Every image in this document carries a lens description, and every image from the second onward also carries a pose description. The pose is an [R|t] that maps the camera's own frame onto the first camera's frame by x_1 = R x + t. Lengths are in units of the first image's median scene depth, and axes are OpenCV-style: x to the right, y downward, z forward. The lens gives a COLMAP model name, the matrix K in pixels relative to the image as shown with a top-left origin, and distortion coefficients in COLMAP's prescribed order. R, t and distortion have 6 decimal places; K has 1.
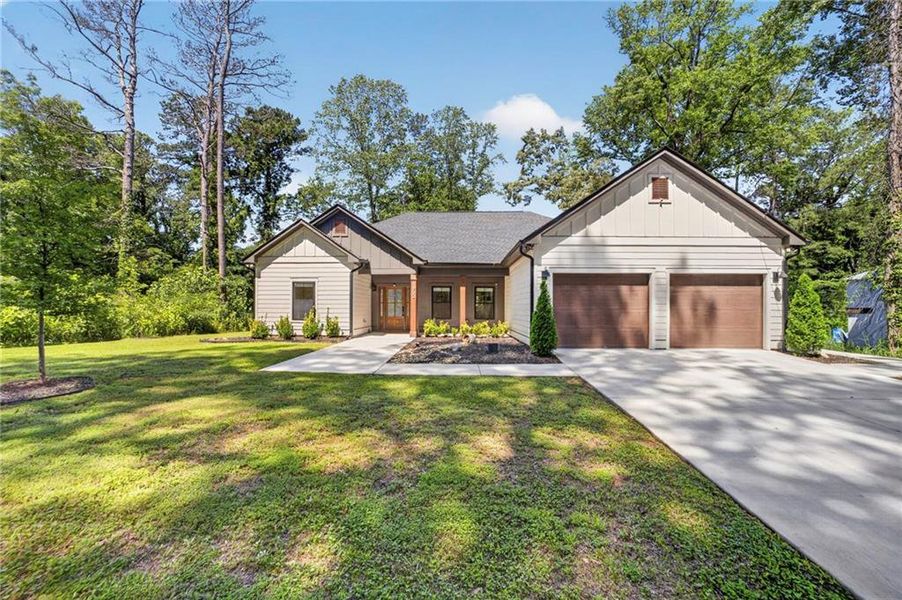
lens RADIAL K [[347.6, 0, 450.5], [0, 347.6, 302.7], [0, 0, 1]] dist [-0.038957, 0.008642]
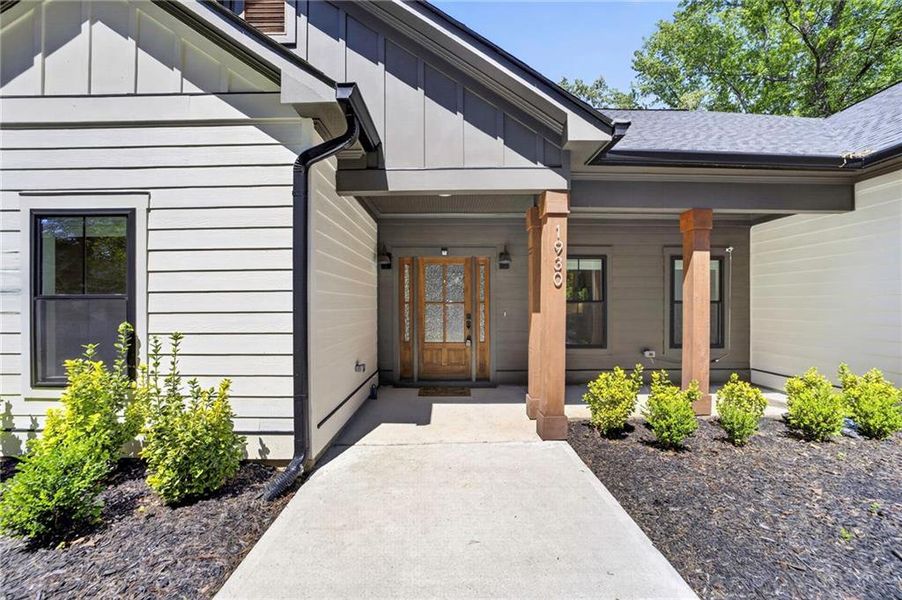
lens RADIAL K [[347.6, 0, 450.5], [0, 347.6, 302.7], [0, 0, 1]] dist [-0.038957, 0.008642]
pose [[0.999405, -0.004544, 0.034204, -0.184311], [0.004114, 0.999912, 0.012623, -0.004342], [-0.034258, -0.012474, 0.999335, 0.716336]]
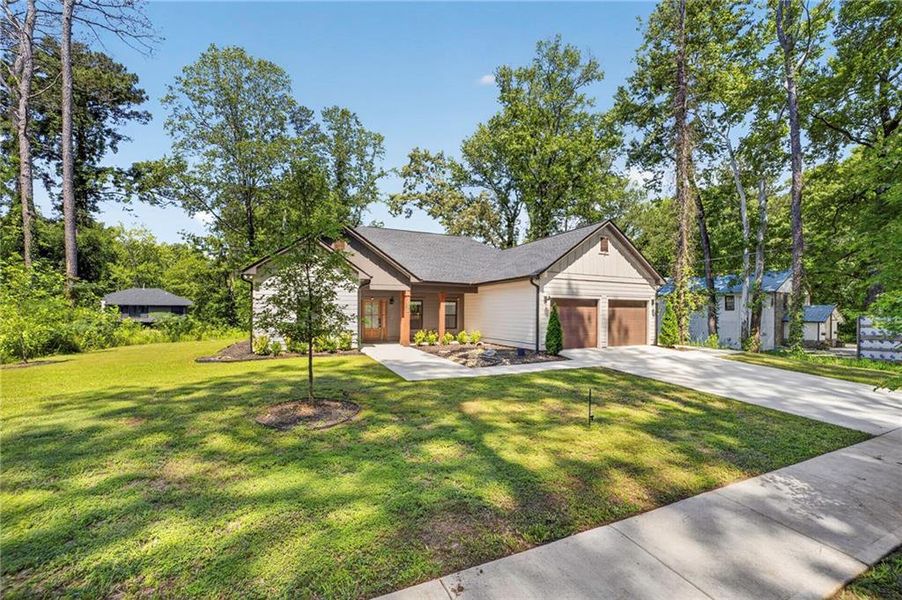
lens RADIAL K [[343.4, 0, 451.9], [0, 343.4, 312.6], [0, 0, 1]] dist [-0.027797, 0.000094]
pose [[0.896970, -0.002311, 0.442085, -0.451165], [-0.007359, 0.999770, 0.020157, -0.033145], [-0.442030, -0.021334, 0.896747, -0.061729]]
